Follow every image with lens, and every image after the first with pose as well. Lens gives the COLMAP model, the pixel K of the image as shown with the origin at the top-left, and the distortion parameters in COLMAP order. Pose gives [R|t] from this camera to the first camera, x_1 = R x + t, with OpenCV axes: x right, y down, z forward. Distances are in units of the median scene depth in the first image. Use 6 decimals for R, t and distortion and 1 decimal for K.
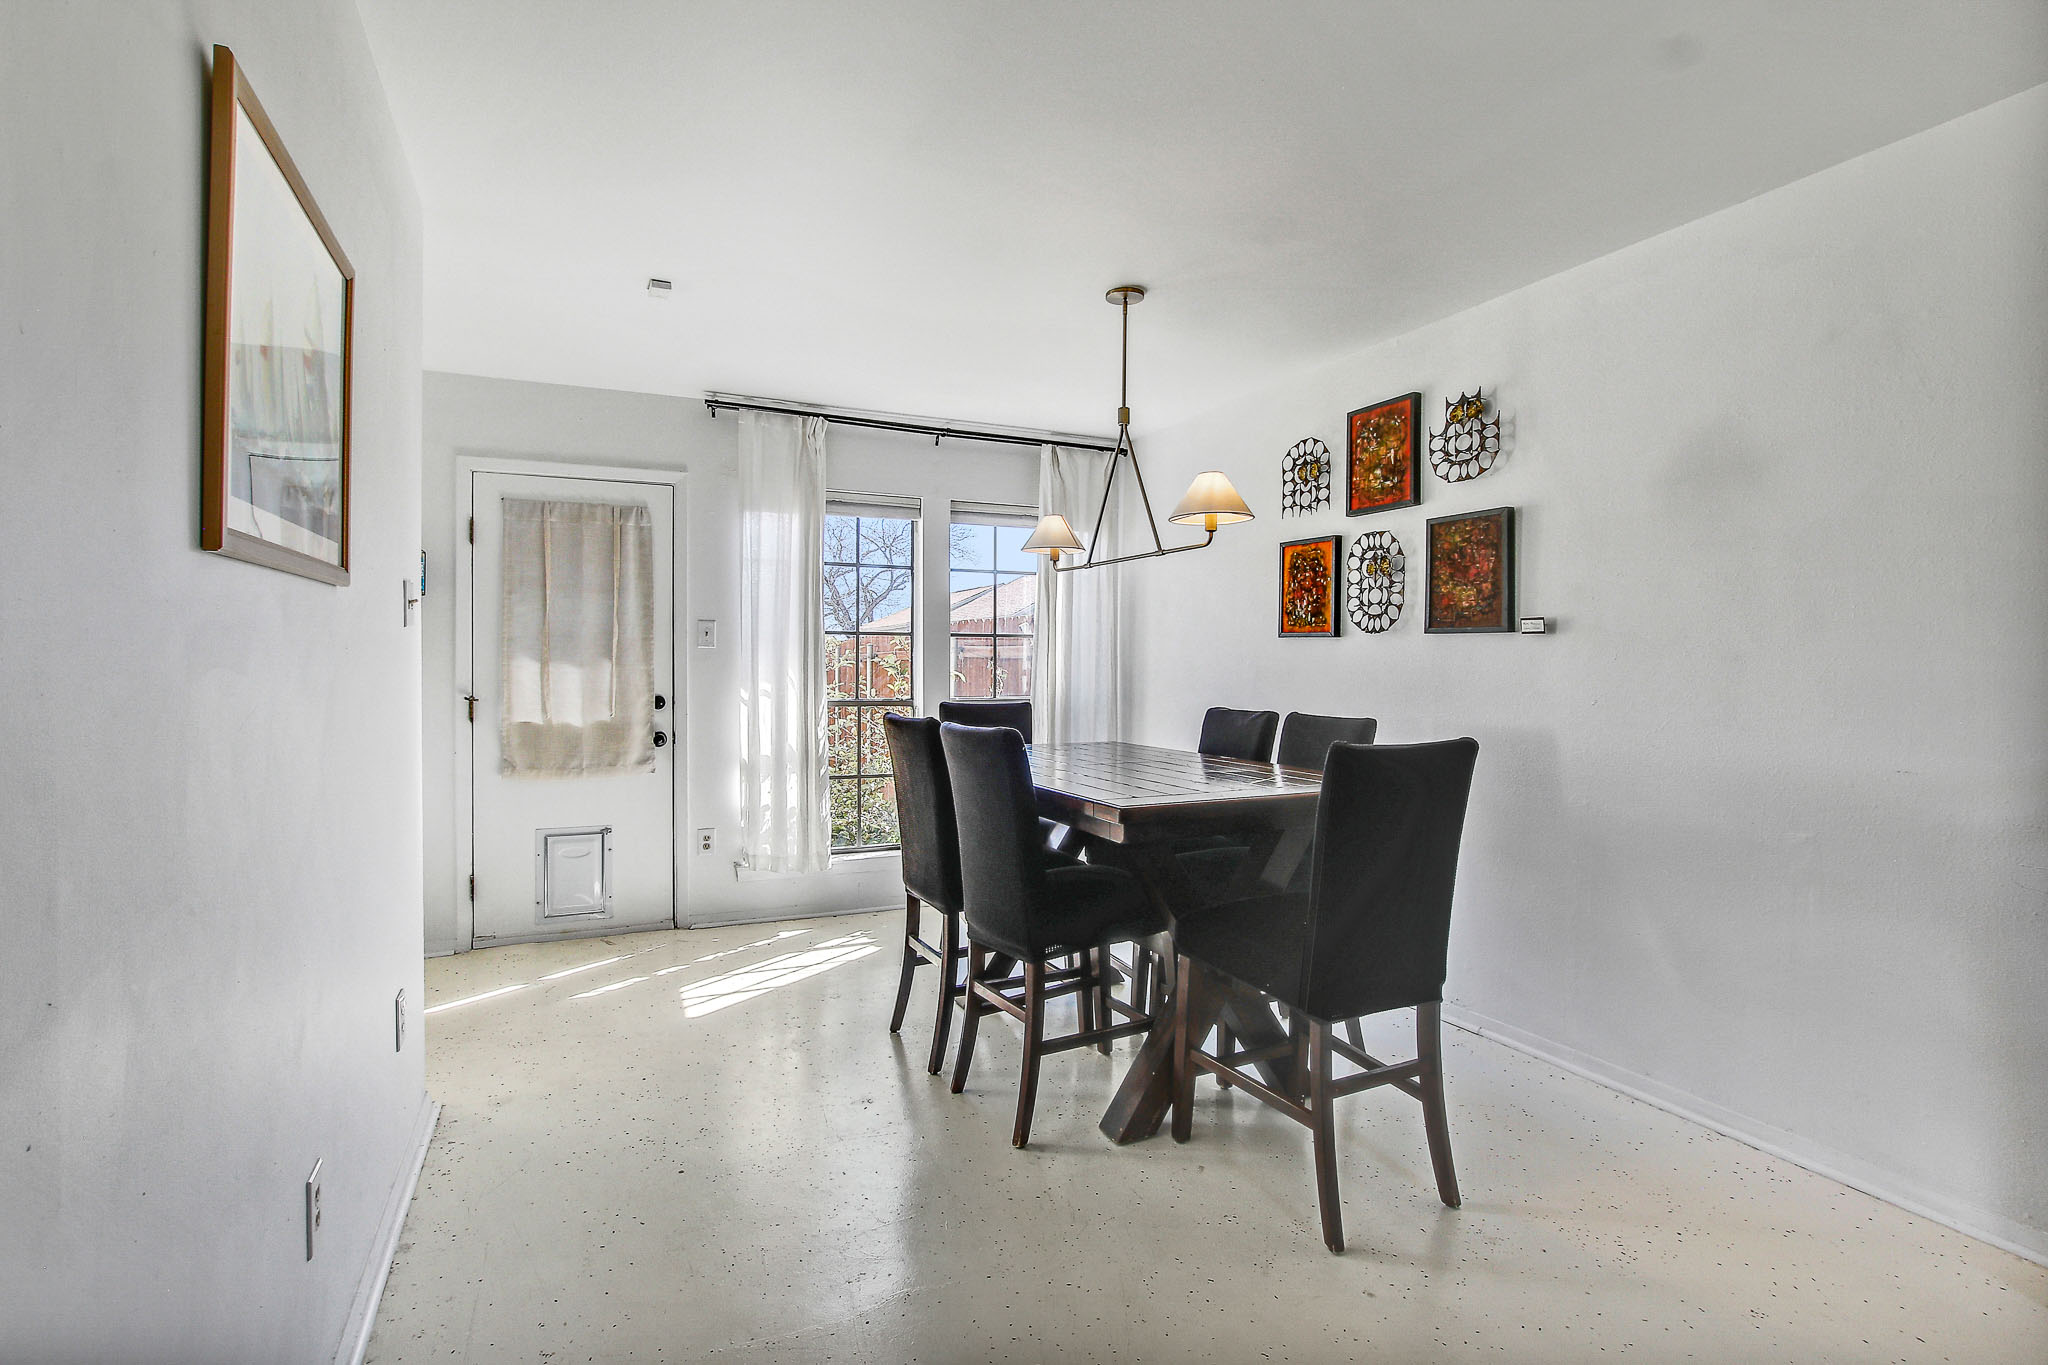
lens RADIAL K [[958.1, 0, 1022.8], [0, 958.1, 673.0], [0, 0, 1]] dist [-0.013908, -0.000075]
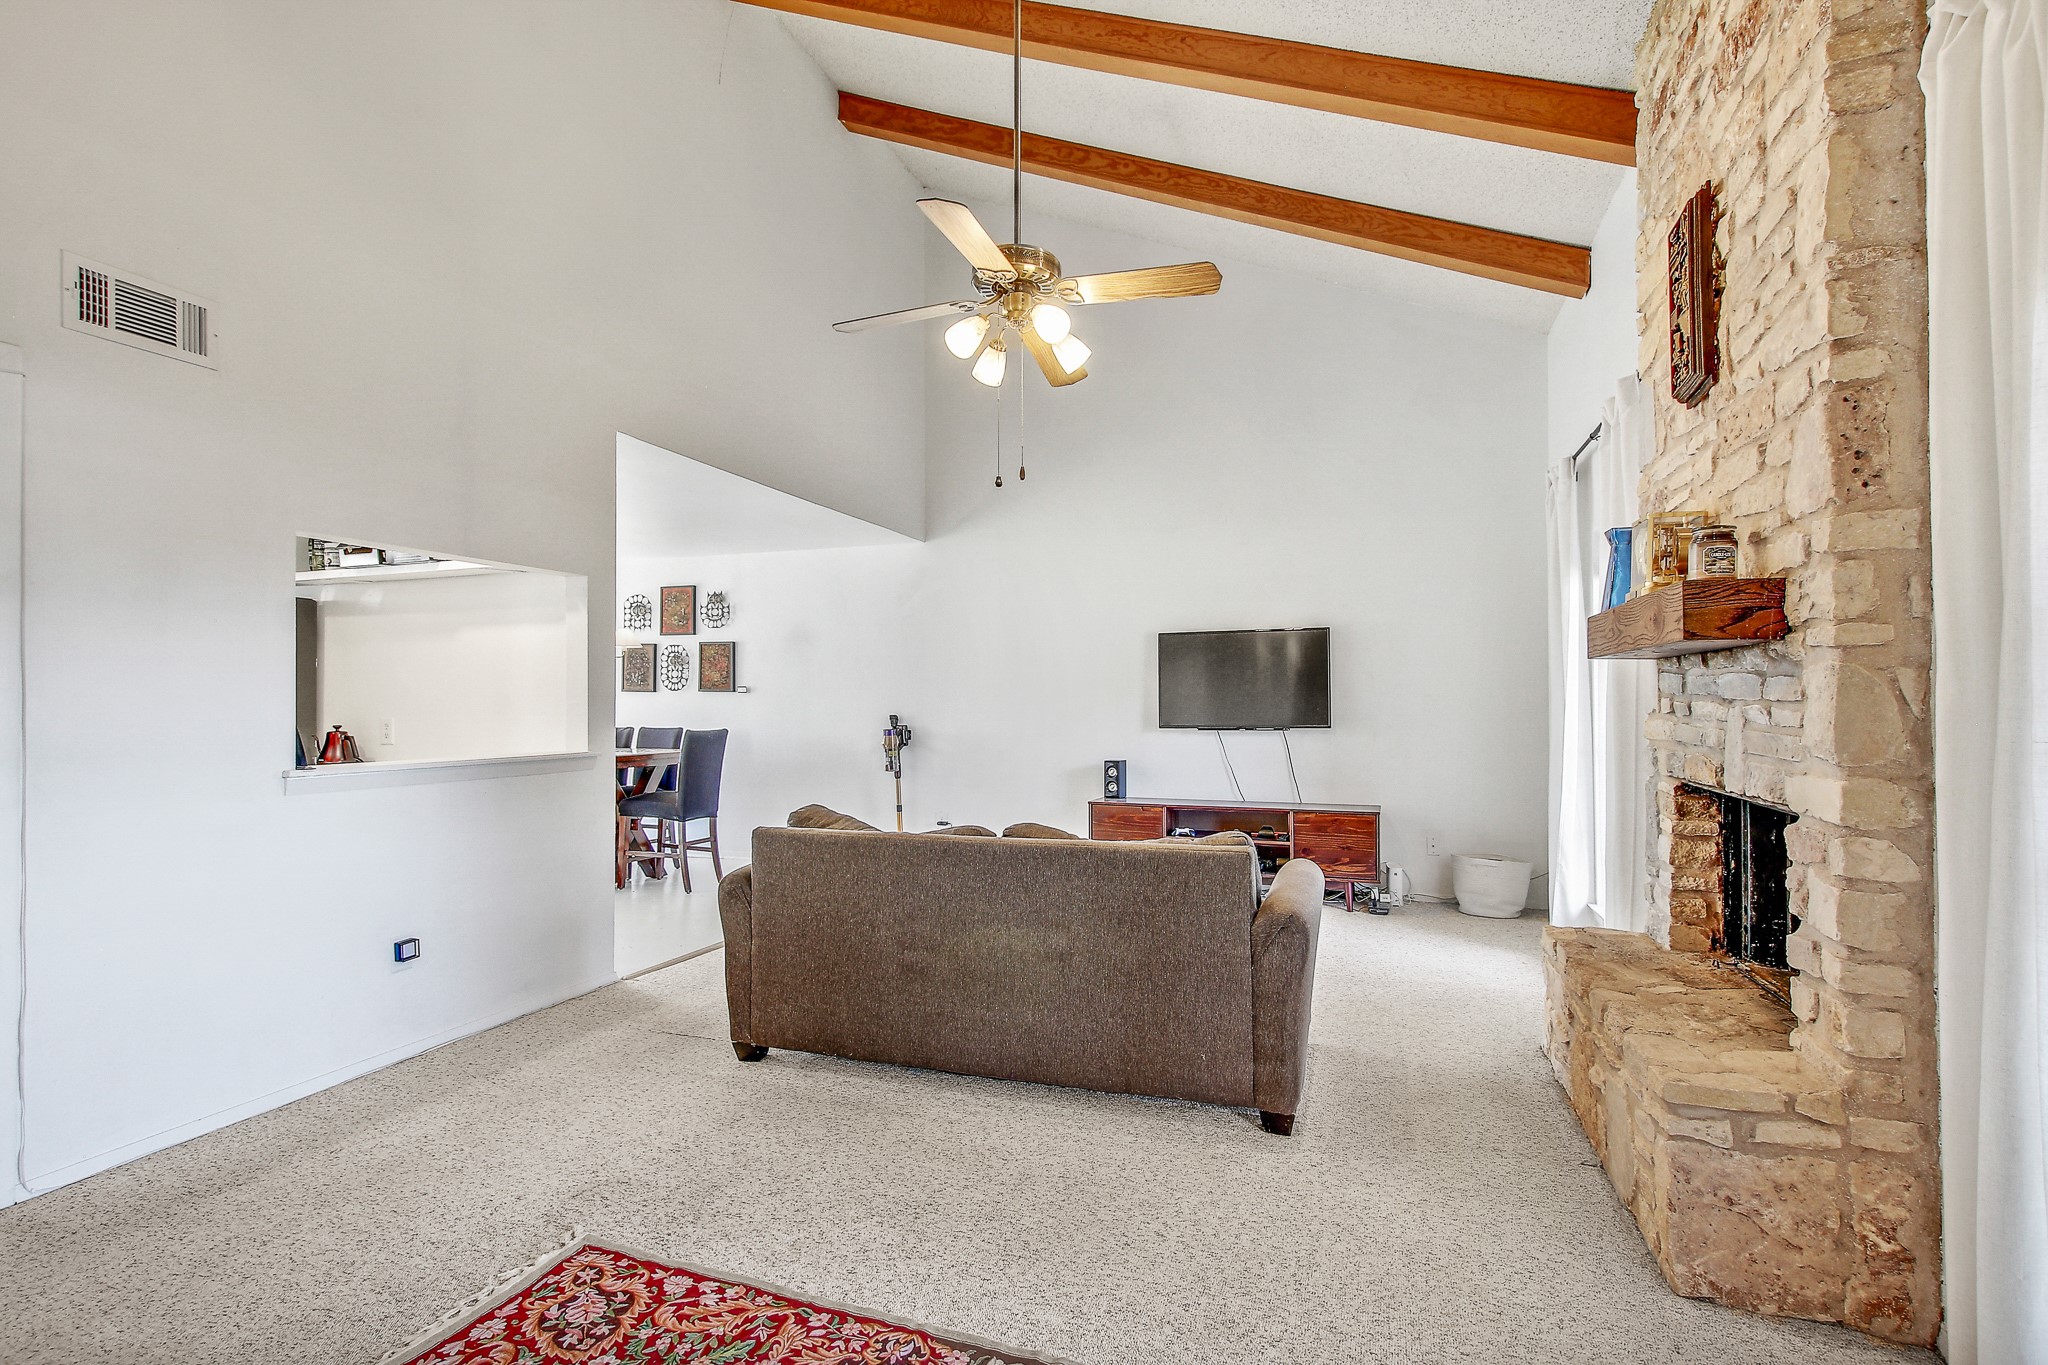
lens RADIAL K [[958.1, 0, 1022.8], [0, 958.1, 673.0], [0, 0, 1]] dist [-0.013908, -0.000075]
pose [[0.703476, 0.017232, 0.710511, -0.659672], [0.011686, 0.999290, -0.035807, 0.005303], [-0.710623, 0.033493, 0.702775, -1.163846]]
